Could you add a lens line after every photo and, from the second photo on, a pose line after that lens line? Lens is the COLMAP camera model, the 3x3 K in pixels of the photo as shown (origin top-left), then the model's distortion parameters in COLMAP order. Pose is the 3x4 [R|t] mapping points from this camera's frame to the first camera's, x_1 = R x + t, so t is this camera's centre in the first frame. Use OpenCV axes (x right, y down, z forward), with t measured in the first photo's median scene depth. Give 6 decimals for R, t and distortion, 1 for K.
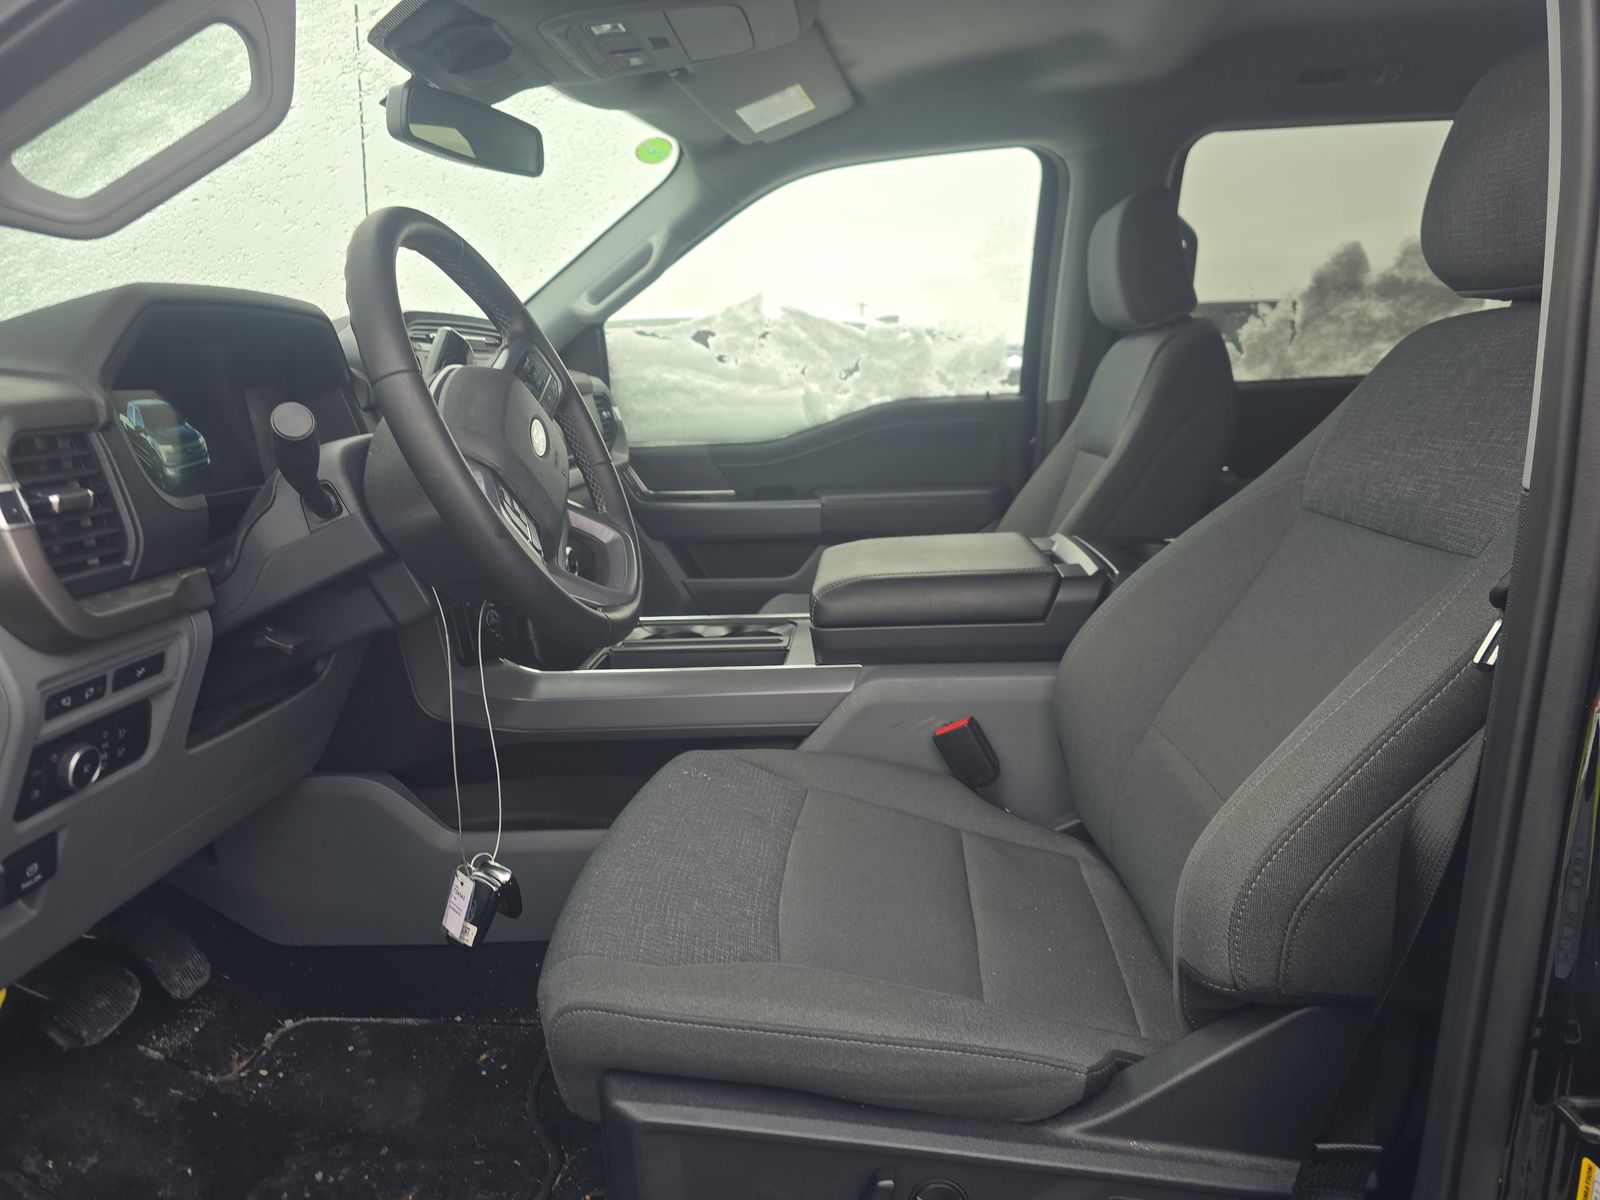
lens RADIAL K [[1088.3, 0, 801.4], [0, 1088.3, 614.9], [0, 0, 1]] dist [0.058496, -0.054142]
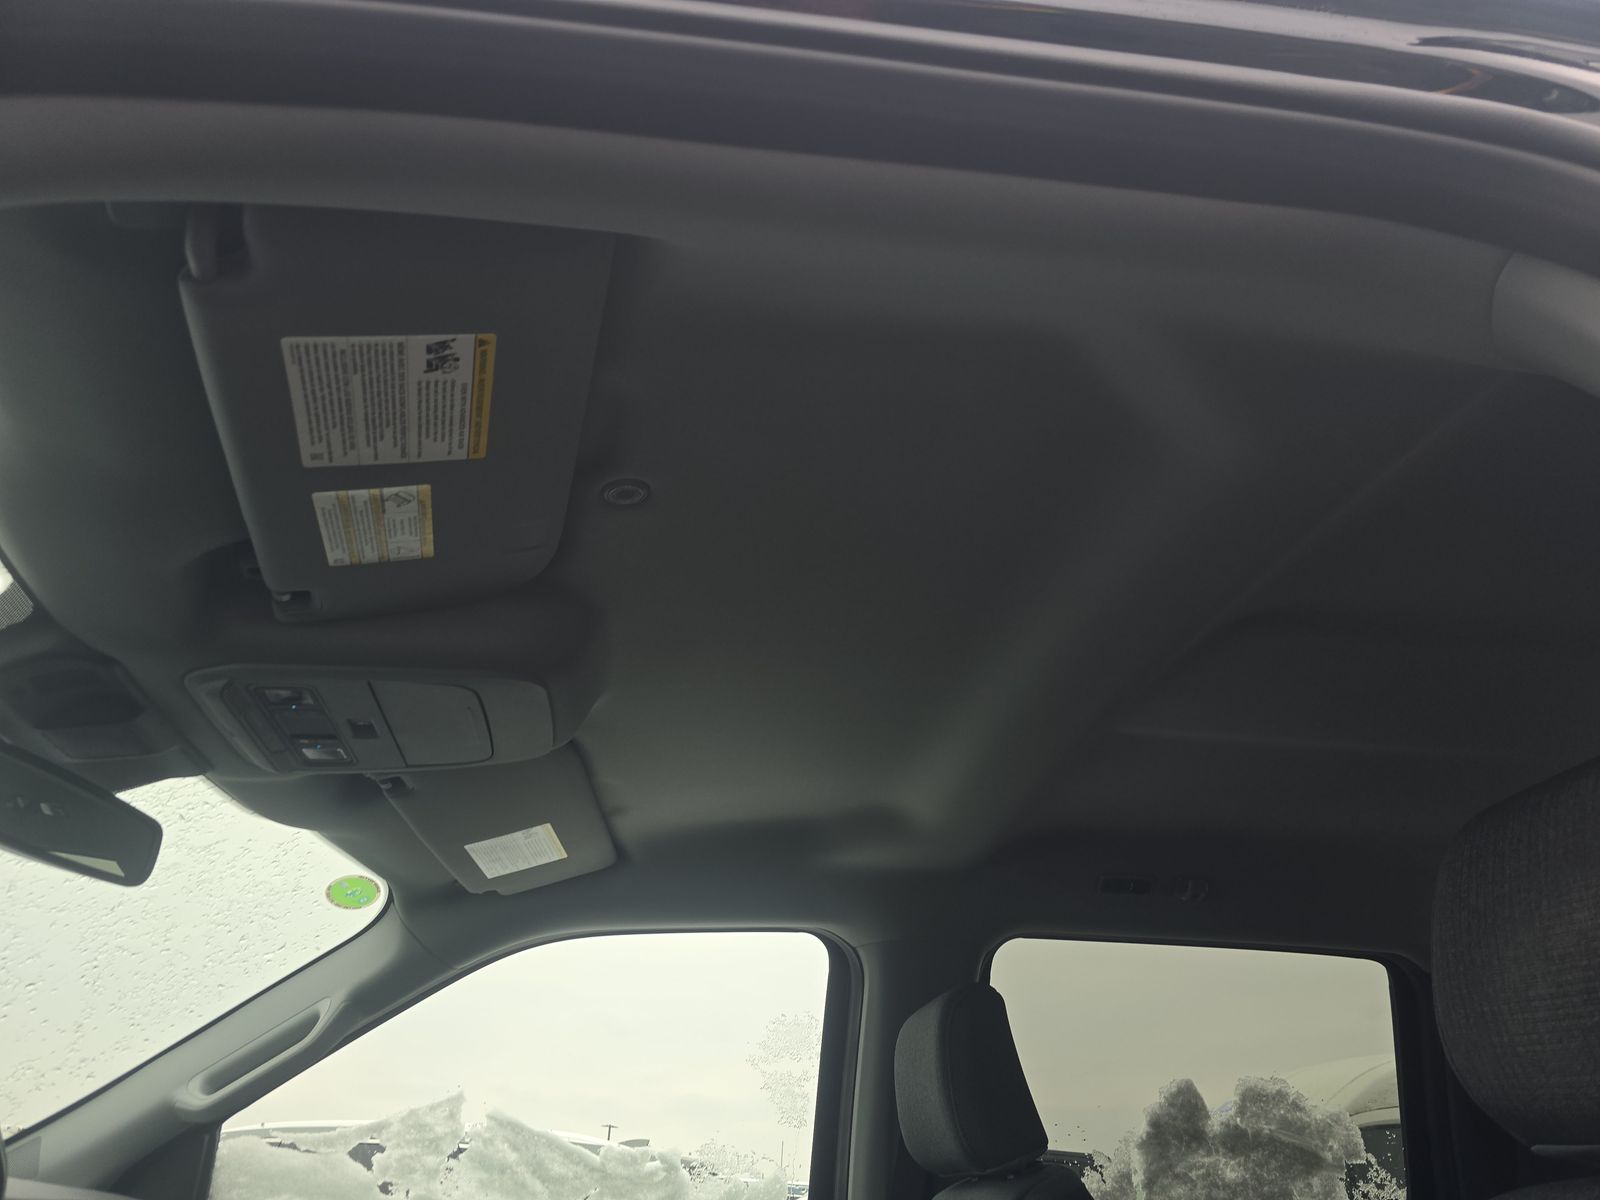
lens RADIAL K [[1088.3, 0, 800.9], [0, 1088.3, 599.1], [0, 0, 1]] dist [0.058496, -0.054142]
pose [[0.977442, 0.138734, 0.159246, 0.021149], [0.002358, 0.746782, -0.665065, -0.047547], [-0.211190, 0.650438, 0.729609, 0.192679]]
